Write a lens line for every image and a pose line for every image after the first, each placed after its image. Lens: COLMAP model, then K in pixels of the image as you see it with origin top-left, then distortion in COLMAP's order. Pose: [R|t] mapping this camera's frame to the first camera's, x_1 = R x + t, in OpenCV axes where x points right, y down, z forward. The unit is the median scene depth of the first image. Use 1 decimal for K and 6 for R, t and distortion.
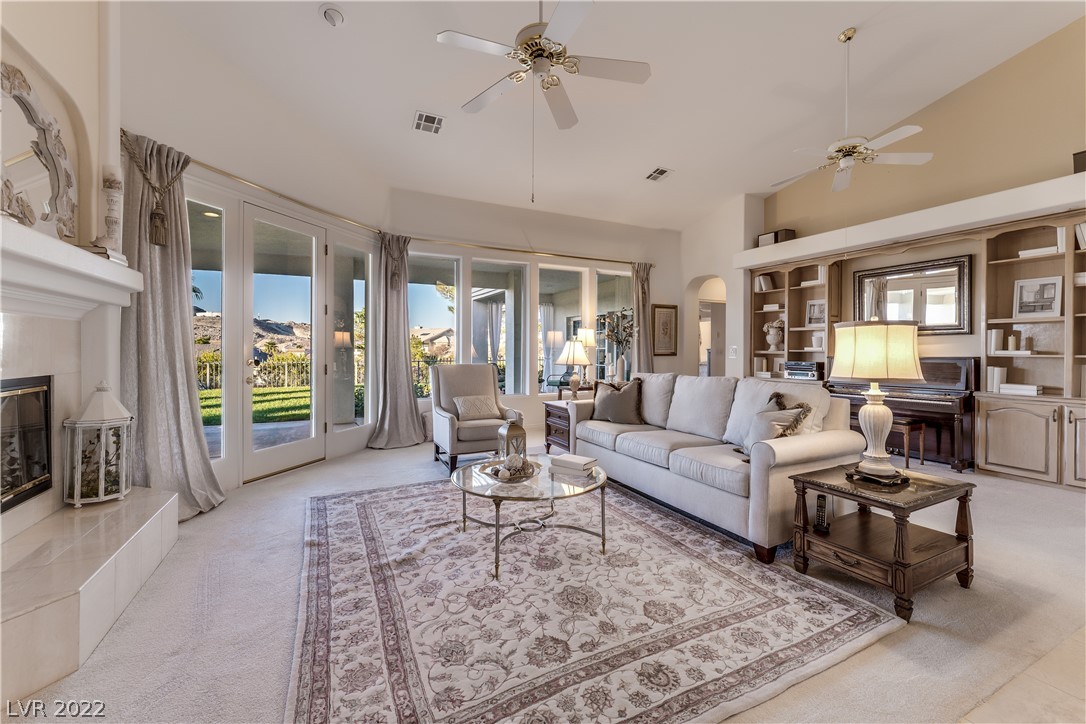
lens RADIAL K [[441.0, 0, 544.4], [0, 441.0, 357.3], [0, 0, 1]] dist [0.000617, 0.000021]
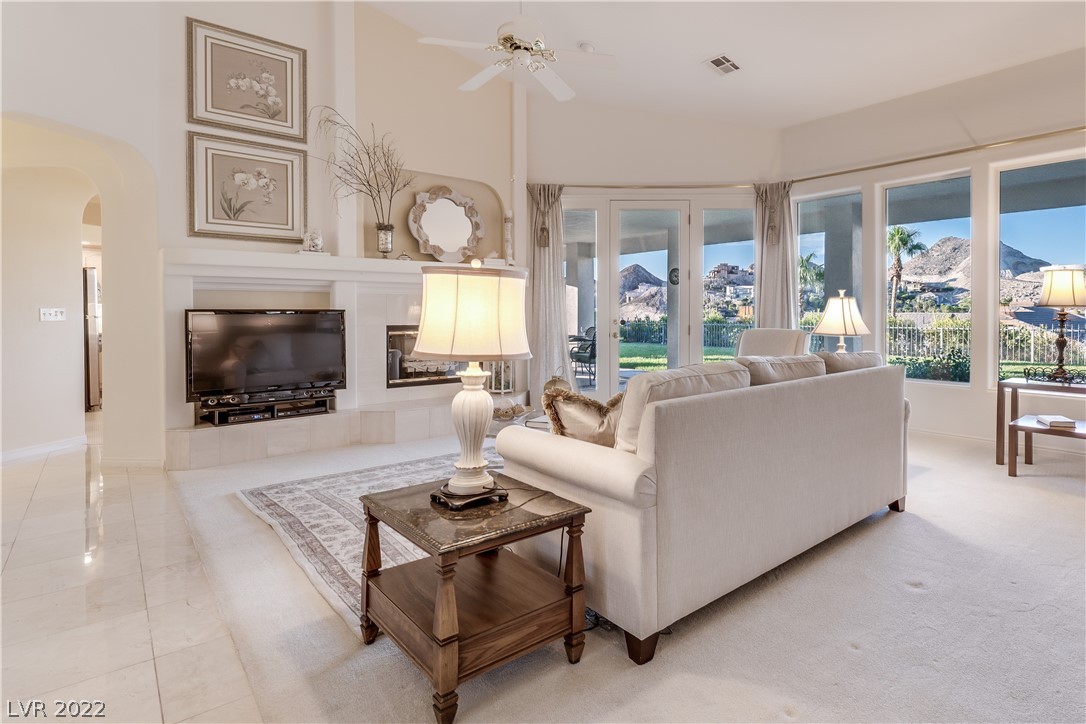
lens RADIAL K [[454.0, 0, 514.4], [0, 454.0, 312.2], [0, 0, 1]] dist [-0.016462, -0.000359]
pose [[0.296146, 0.005180, -0.955129, 0.838586], [-0.016102, 0.999870, 0.000430, -0.012146], [0.955007, 0.015252, 0.296191, 0.494732]]
